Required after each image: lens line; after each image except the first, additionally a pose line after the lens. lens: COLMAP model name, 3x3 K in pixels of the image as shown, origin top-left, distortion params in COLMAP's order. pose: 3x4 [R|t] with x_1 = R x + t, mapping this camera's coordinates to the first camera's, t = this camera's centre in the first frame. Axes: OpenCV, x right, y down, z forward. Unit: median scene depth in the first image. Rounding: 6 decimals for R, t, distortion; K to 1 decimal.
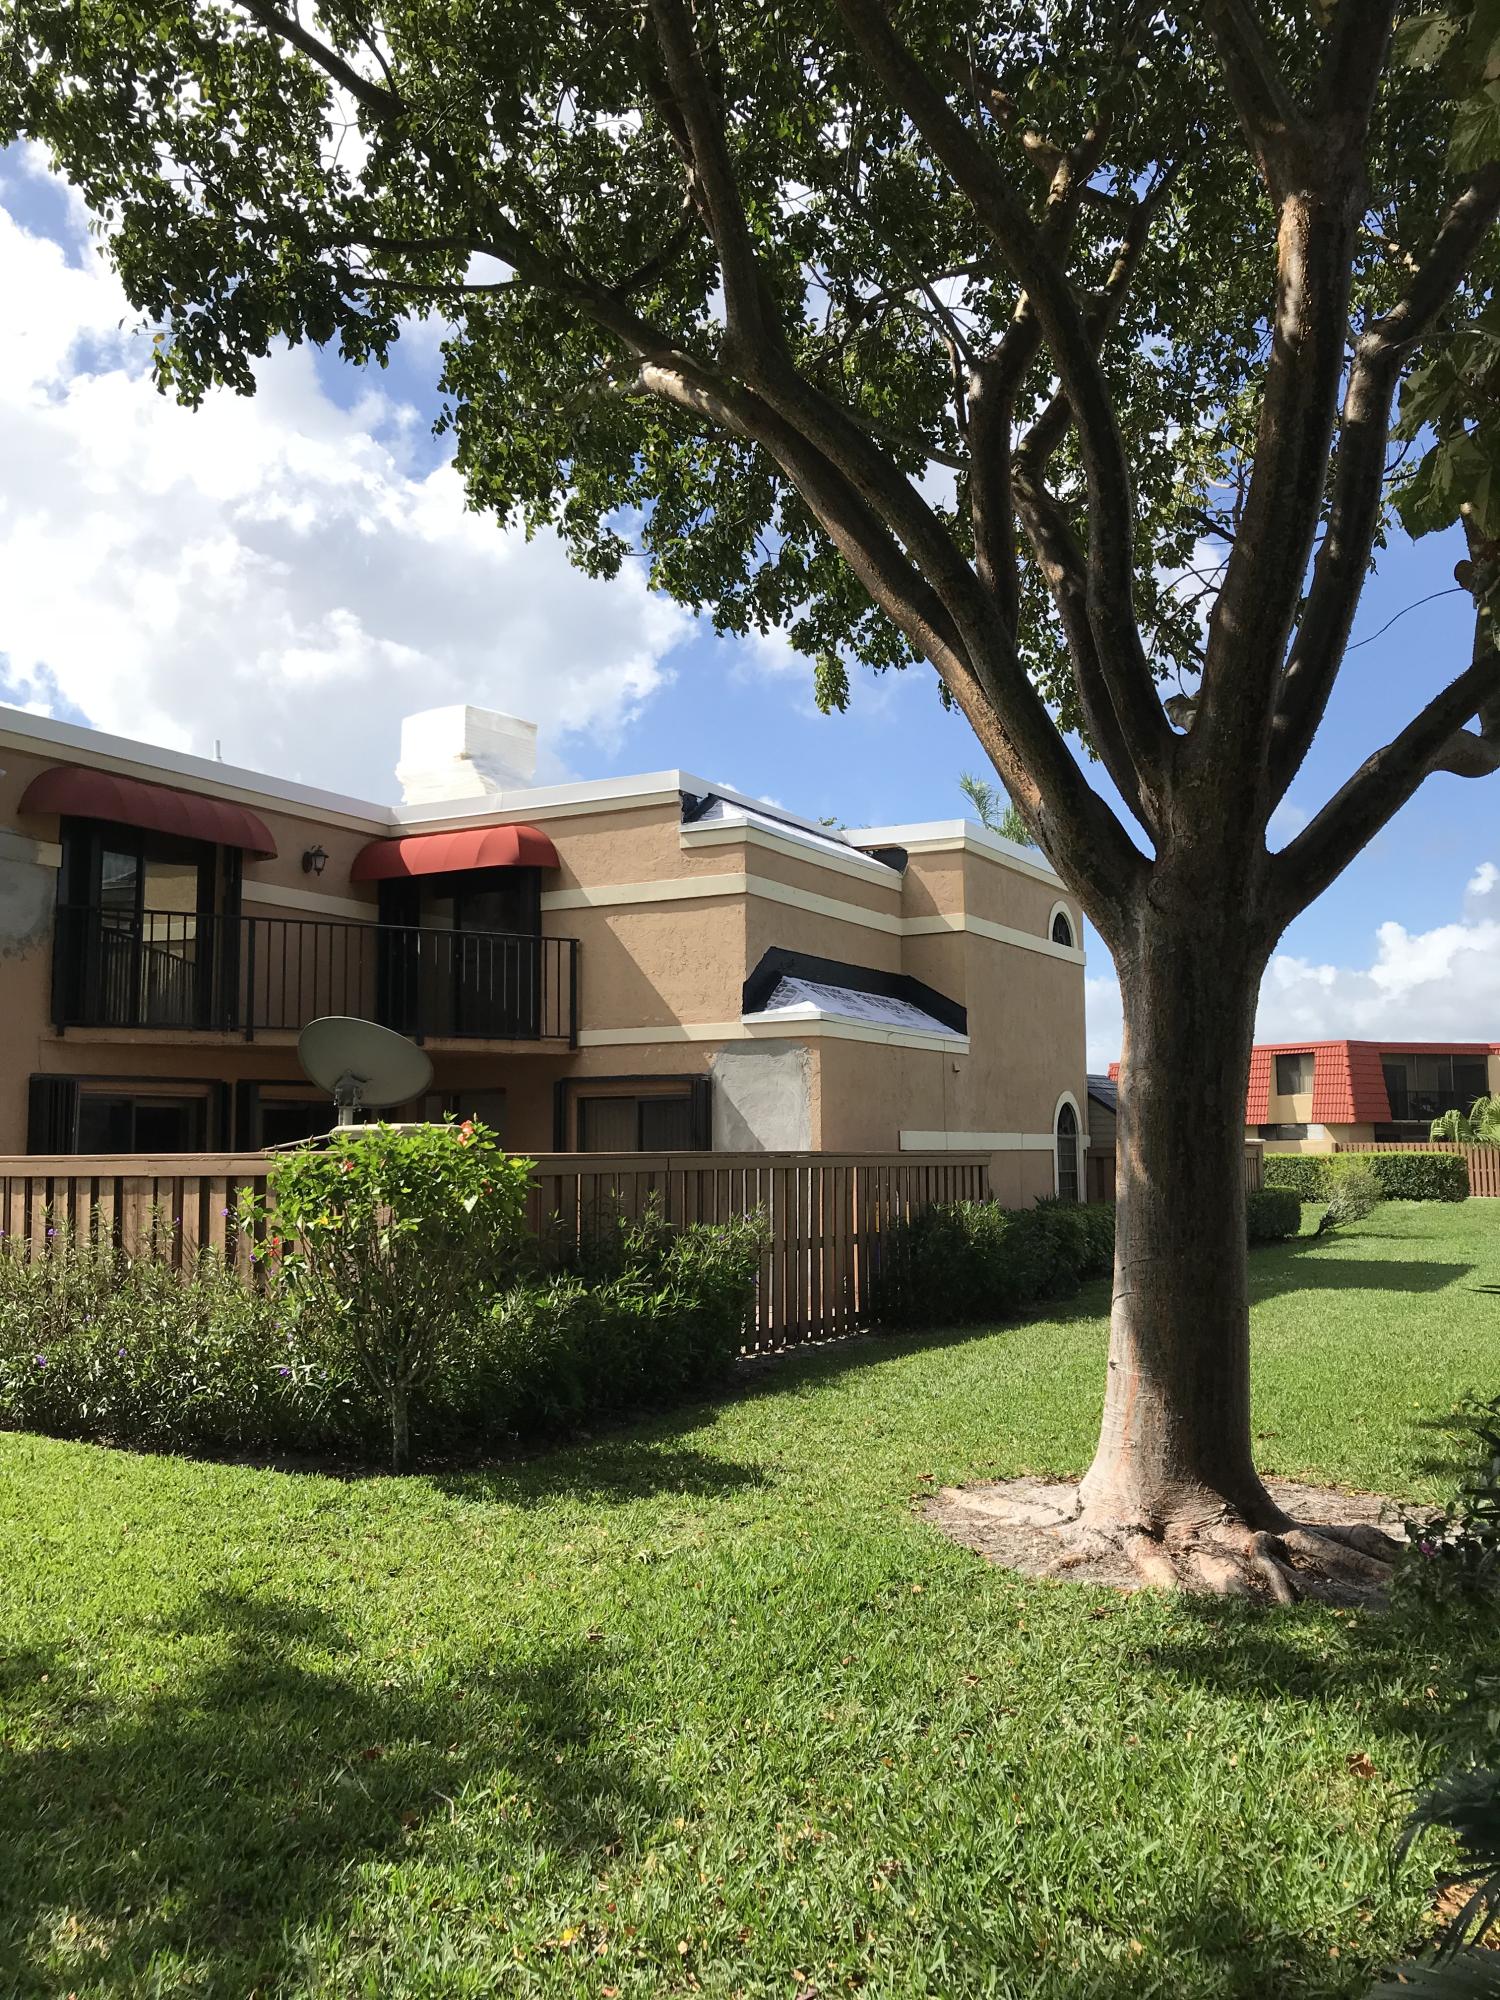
lens RADIAL K [[1623.4, 0, 751.7], [0, 1623.4, 1004.4], [0, 0, 1]] dist [0.029252, -0.041068]
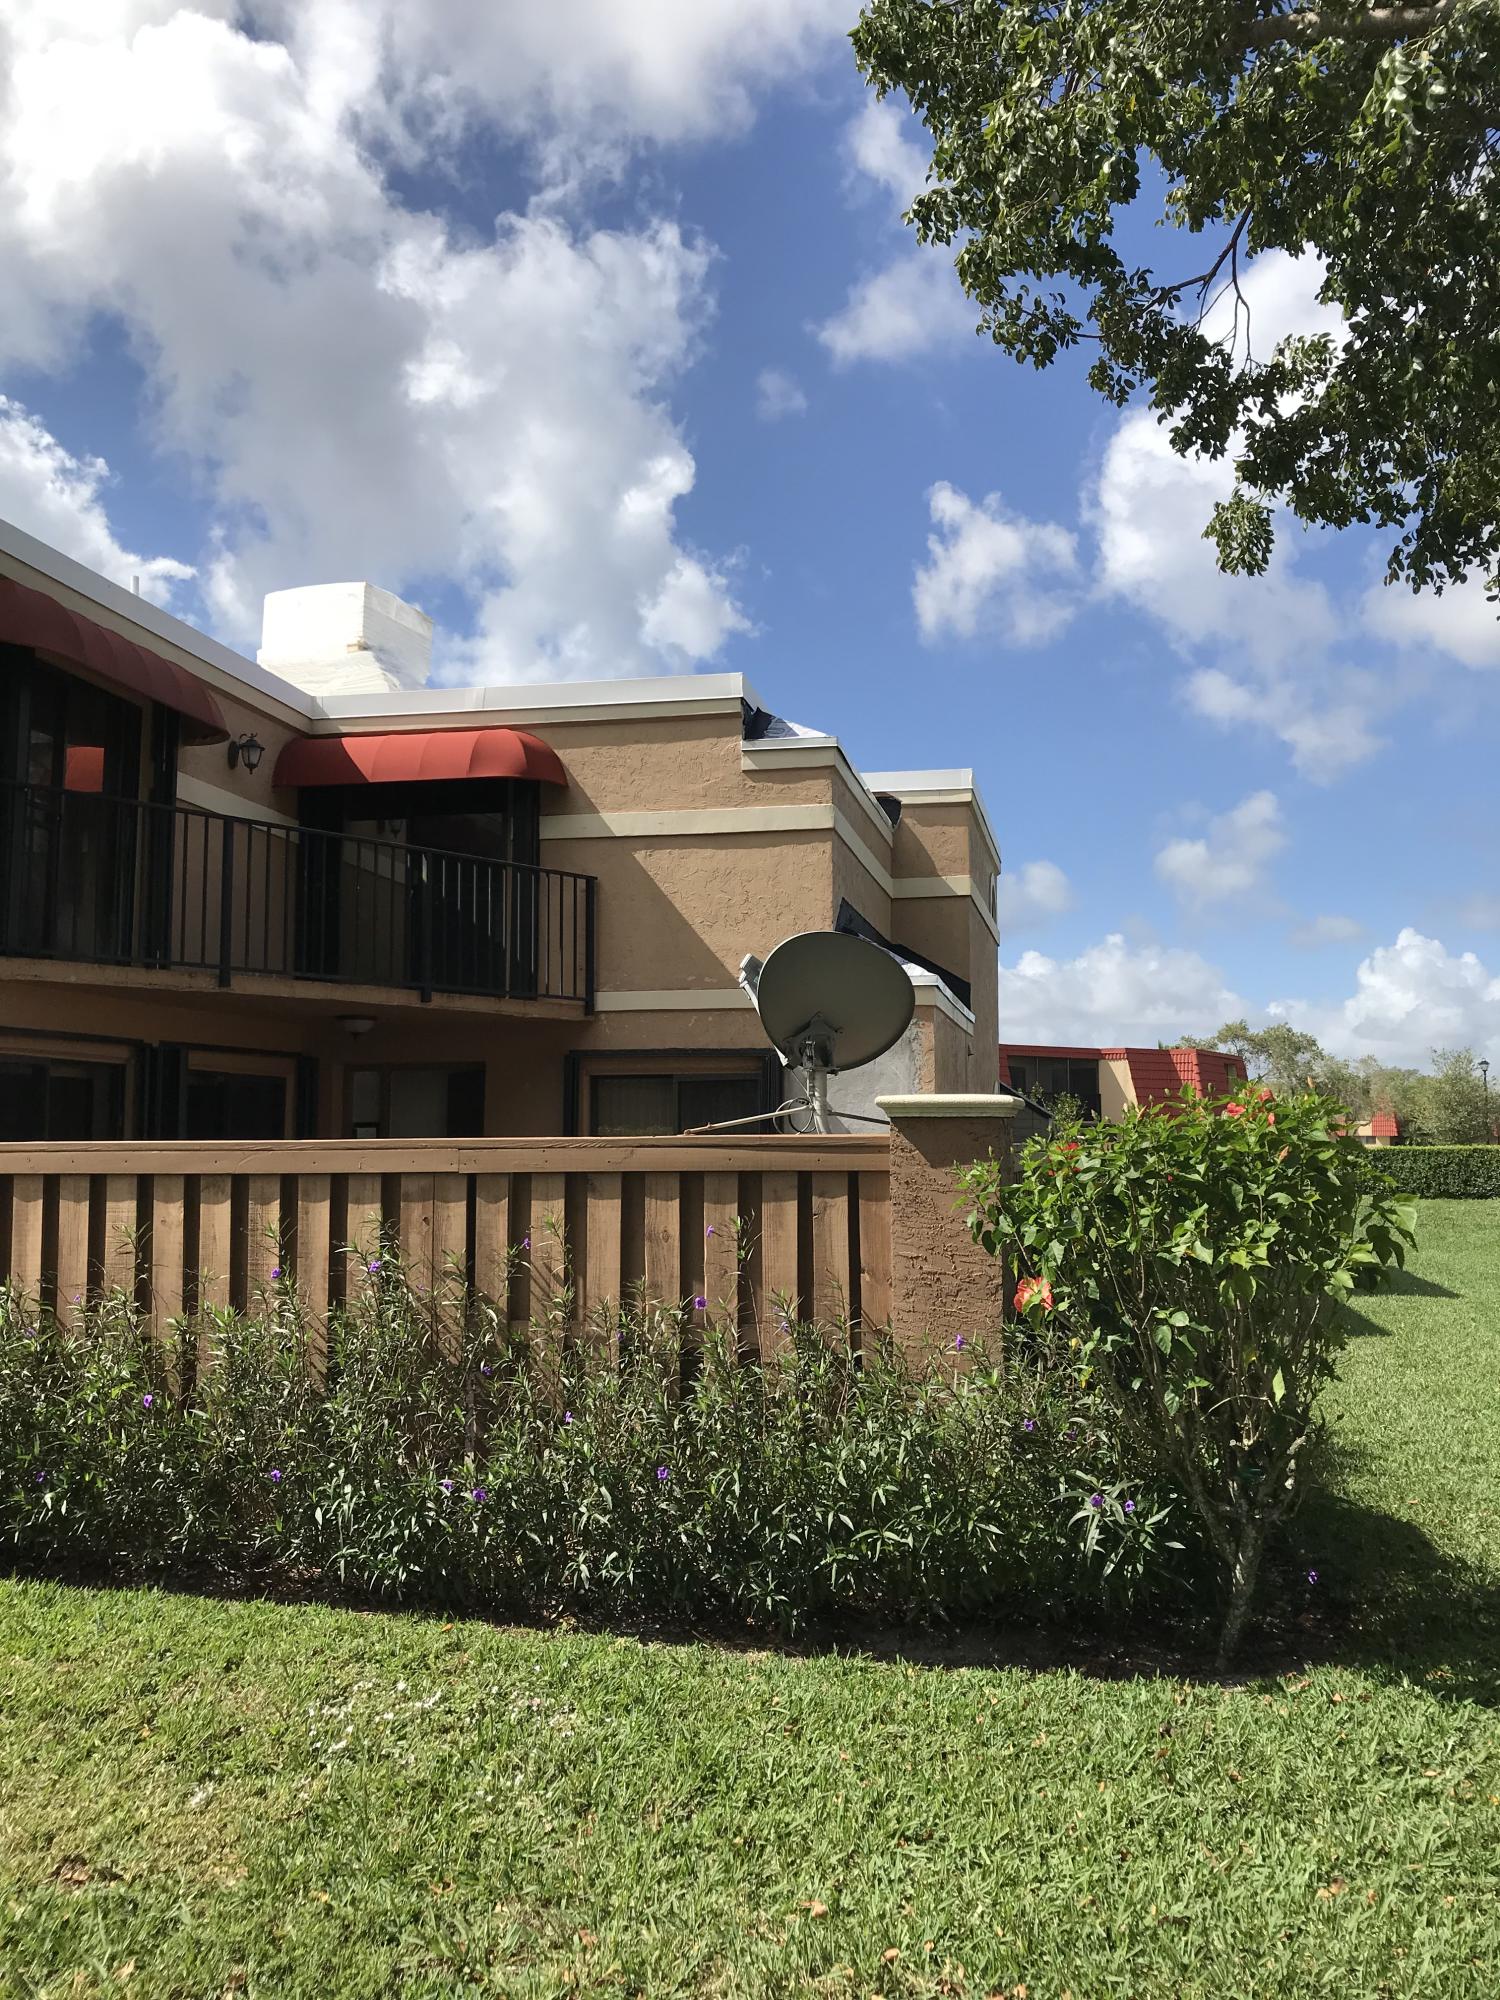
lens RADIAL K [[1623.4, 0, 757.1], [0, 1623.4, 993.2], [0, 0, 1]] dist [0.029252, -0.041068]
pose [[0.952363, 0.033402, 0.303132, -0.273946], [-0.031437, 0.999441, -0.011361, 0.023696], [-0.303342, 0.001290, 0.952881, 0.219859]]
